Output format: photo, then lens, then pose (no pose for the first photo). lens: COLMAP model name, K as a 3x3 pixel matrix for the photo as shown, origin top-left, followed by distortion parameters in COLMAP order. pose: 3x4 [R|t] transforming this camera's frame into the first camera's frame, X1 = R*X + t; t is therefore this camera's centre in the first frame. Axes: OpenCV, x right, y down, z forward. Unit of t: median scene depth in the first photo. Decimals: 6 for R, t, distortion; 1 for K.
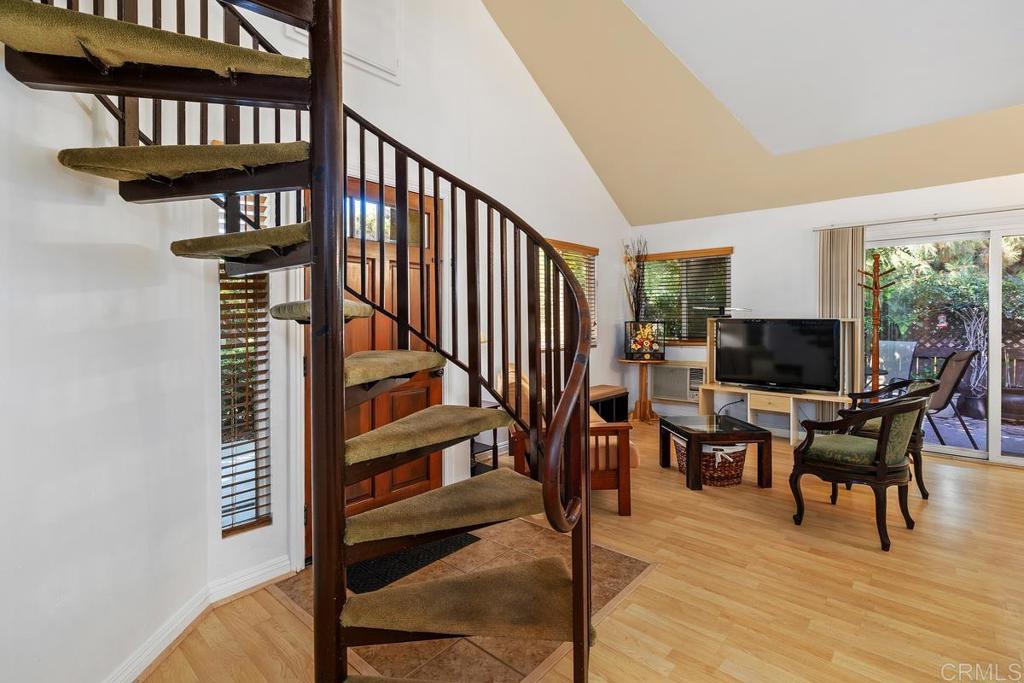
lens RADIAL K [[480.1, 0, 512.0], [0, 480.1, 321.4], [0, 0, 1]] dist [-0.000316, -0.000302]
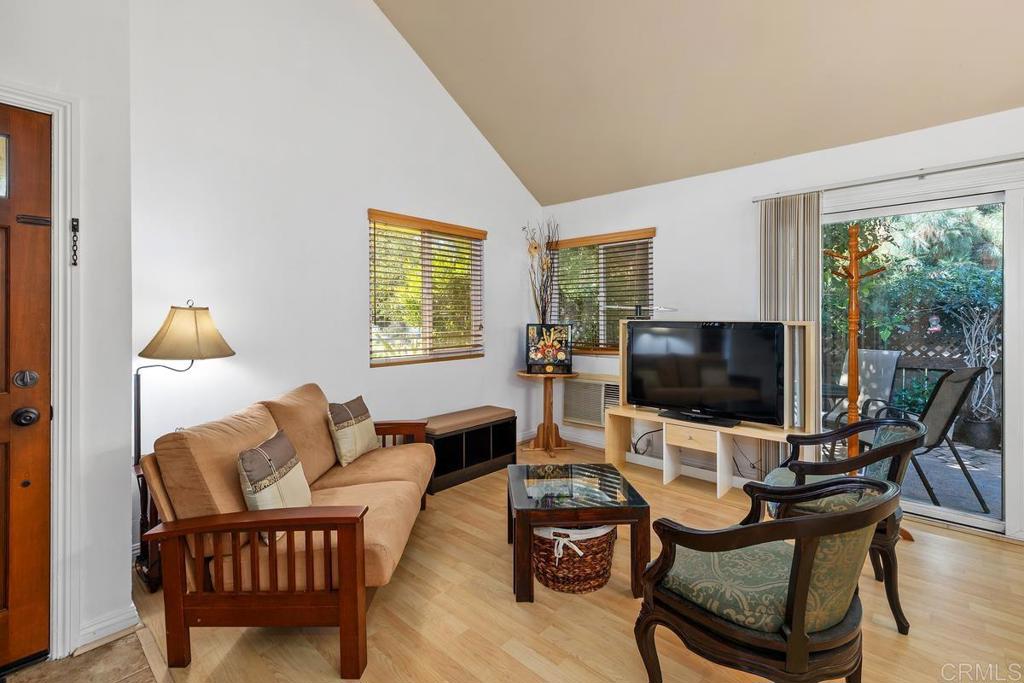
lens RADIAL K [[453.3, 0, 511.3], [0, 453.3, 317.3], [0, 0, 1]] dist [0.000589, 0.000042]
pose [[0.999739, 0.001599, -0.022775, 0.250357], [-0.001793, 0.999962, -0.008524, -0.004683], [0.022760, 0.008562, 0.999704, 0.274082]]
